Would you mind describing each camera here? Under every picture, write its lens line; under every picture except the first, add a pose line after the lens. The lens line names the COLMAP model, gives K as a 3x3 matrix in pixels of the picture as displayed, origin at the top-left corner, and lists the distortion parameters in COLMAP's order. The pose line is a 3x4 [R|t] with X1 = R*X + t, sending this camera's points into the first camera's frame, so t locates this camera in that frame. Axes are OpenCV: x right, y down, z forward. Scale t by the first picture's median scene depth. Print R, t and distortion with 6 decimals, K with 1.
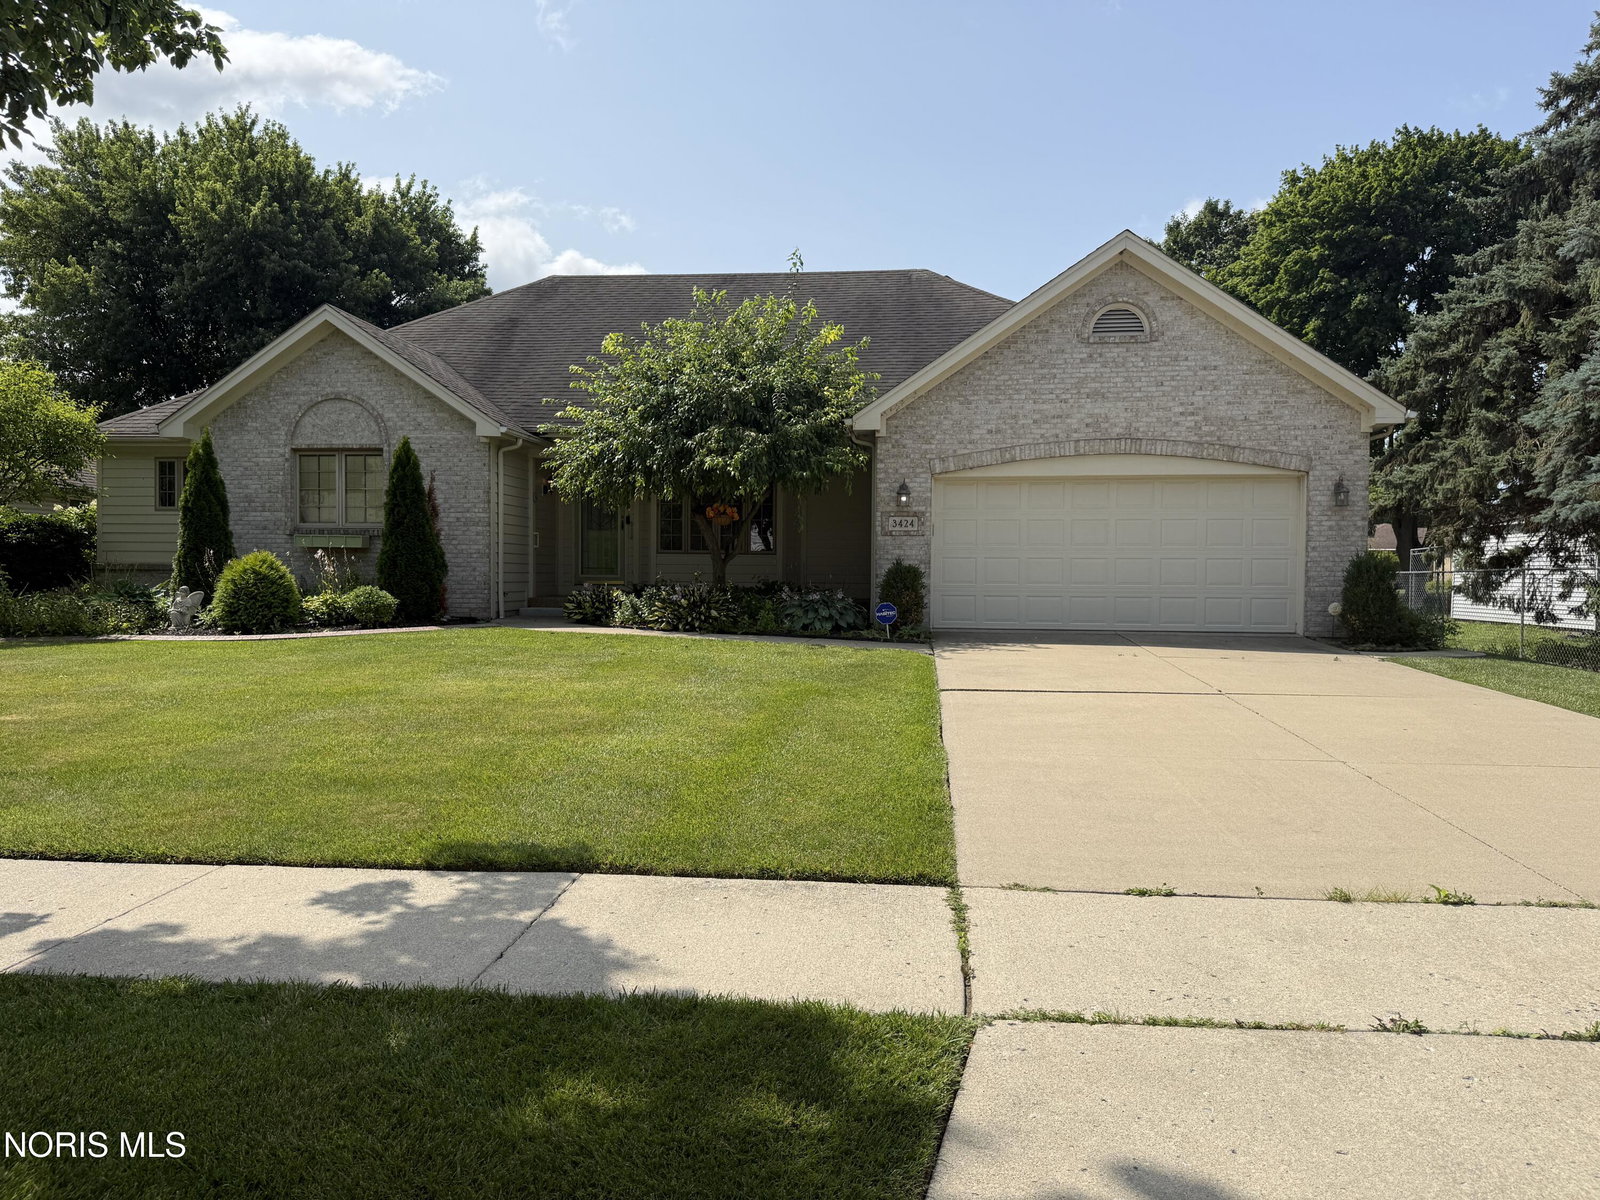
lens RADIAL K [[1129.9, 0, 797.0], [0, 1129.9, 638.2], [0, 0, 1]] dist [0.117001, -0.187084]
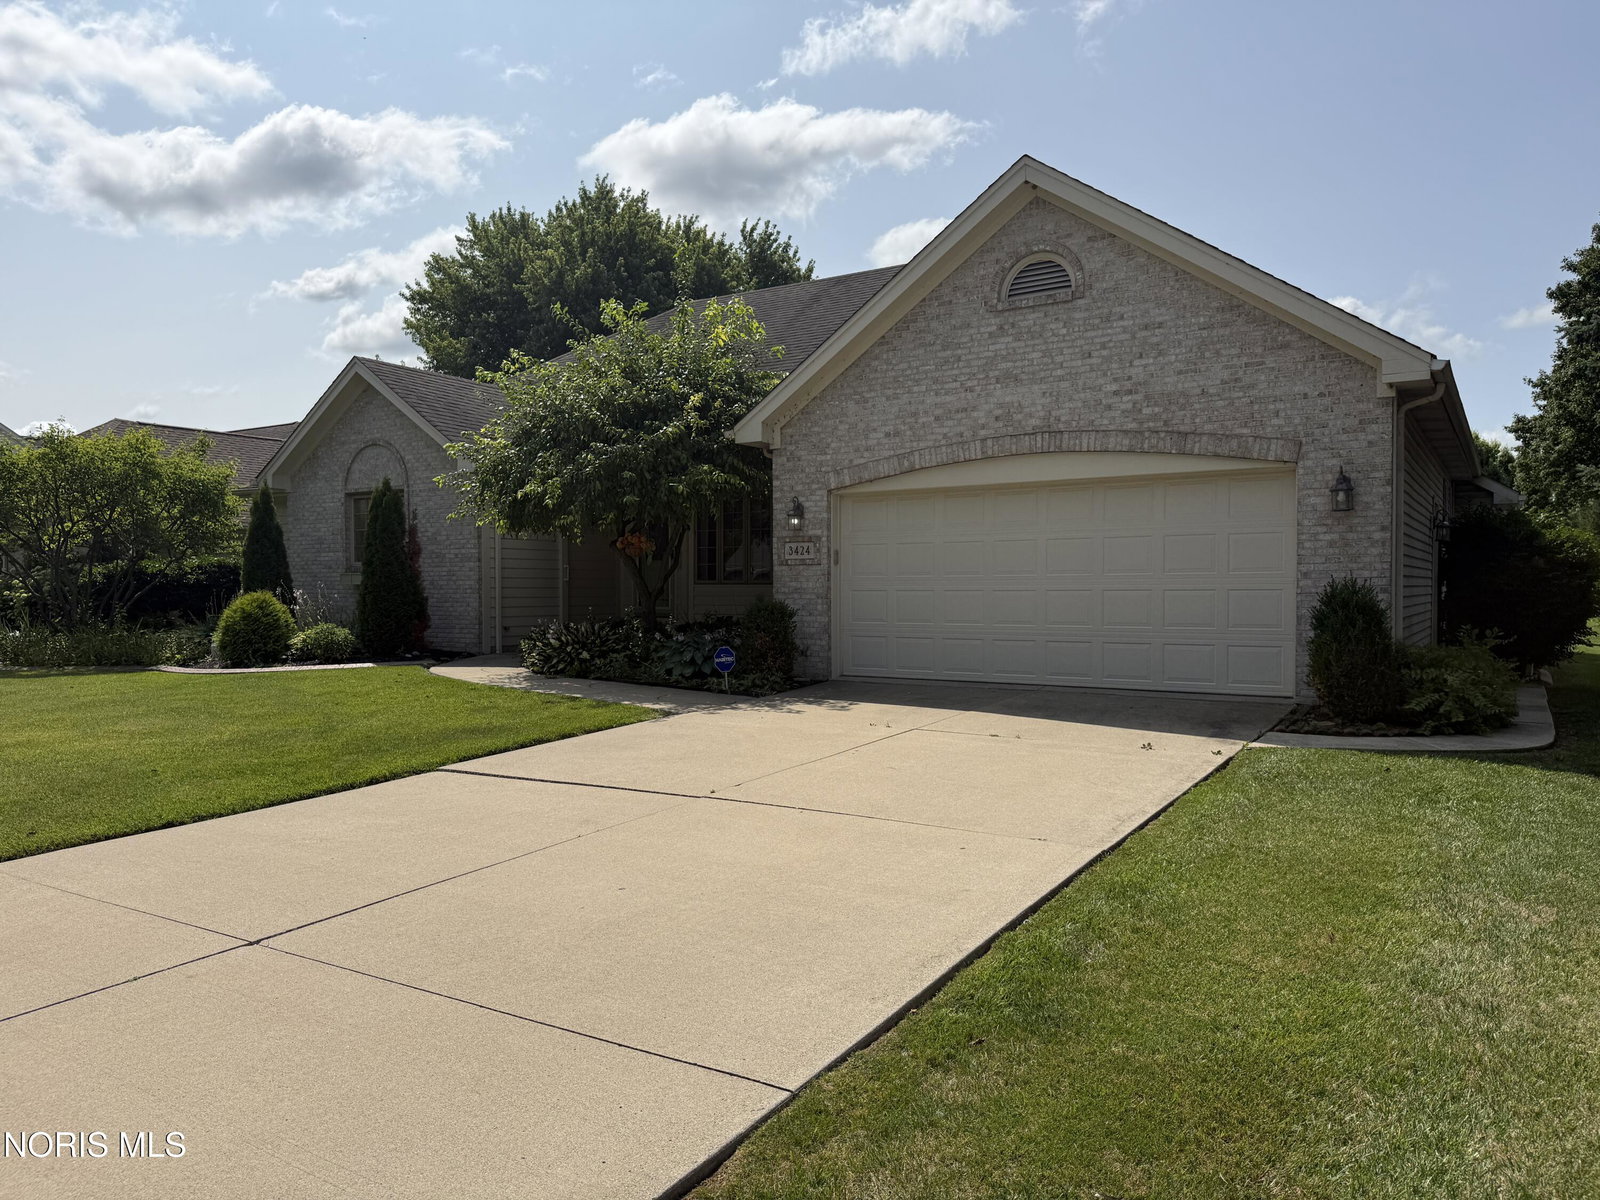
lens RADIAL K [[1129.9, 0, 797.0], [0, 1129.9, 638.2], [0, 0, 1]] dist [0.117001, -0.187084]
pose [[0.892752, 0.010491, -0.450426, 0.480735], [-0.016206, 0.999830, -0.008833, -0.029449], [0.450257, 0.015185, 0.892770, 0.256923]]
